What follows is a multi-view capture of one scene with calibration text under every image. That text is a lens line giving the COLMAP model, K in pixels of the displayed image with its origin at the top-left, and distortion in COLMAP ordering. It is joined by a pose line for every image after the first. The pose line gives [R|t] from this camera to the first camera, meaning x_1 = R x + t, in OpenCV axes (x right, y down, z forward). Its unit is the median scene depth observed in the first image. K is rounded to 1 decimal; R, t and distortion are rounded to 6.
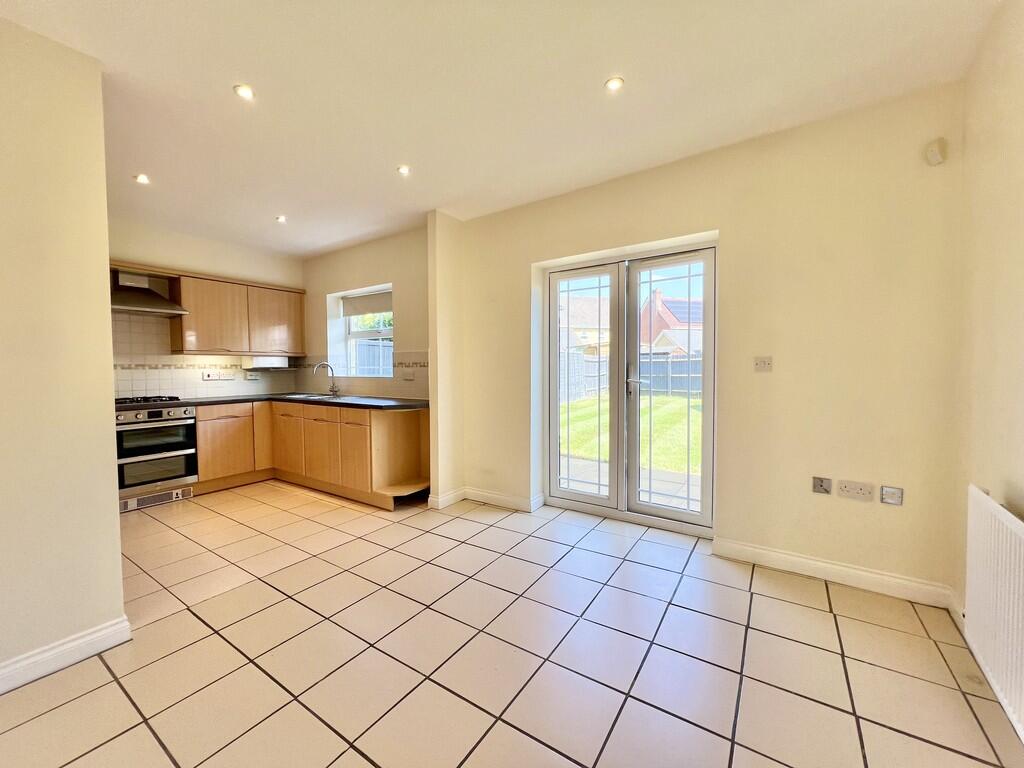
lens RADIAL K [[411.5, 0, 512.0], [0, 411.5, 384.0], [0, 0, 1]] dist [-0.001538, -0.000085]
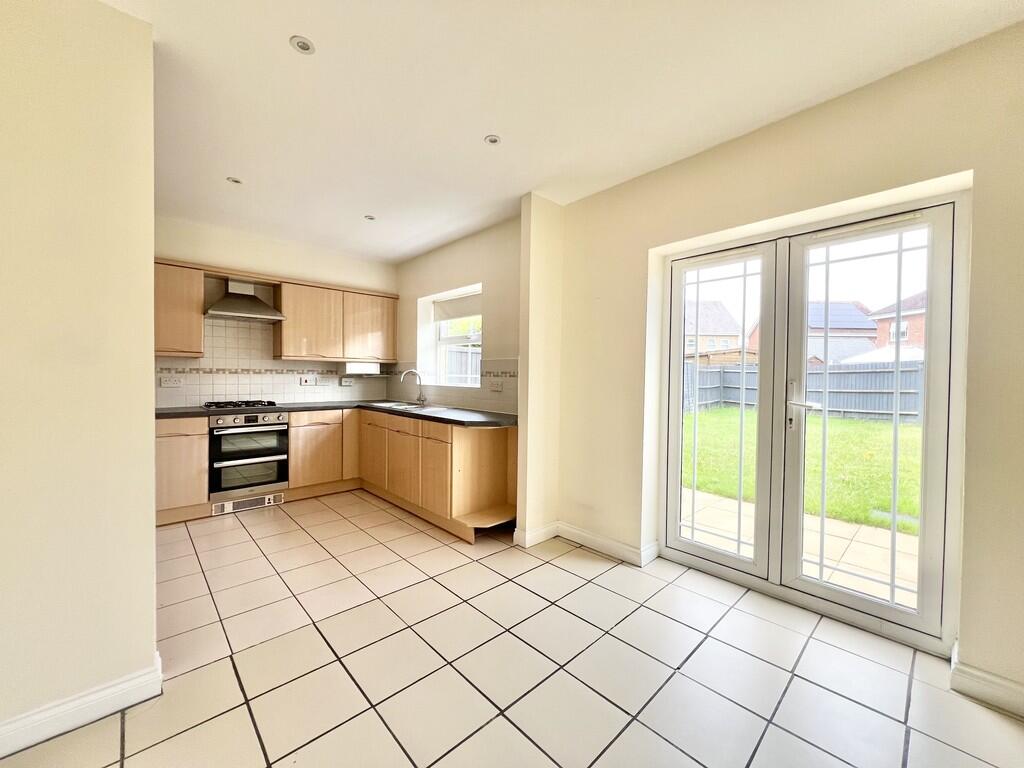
lens RADIAL K [[411.5, 0, 512.0], [0, 411.5, 384.0], [0, 0, 1]] dist [-0.001538, -0.000085]
pose [[0.973510, 0.023201, -0.227463, -0.020744], [-0.027607, 0.999487, -0.016208, -0.013199], [0.226971, 0.022058, 0.973652, 0.160117]]
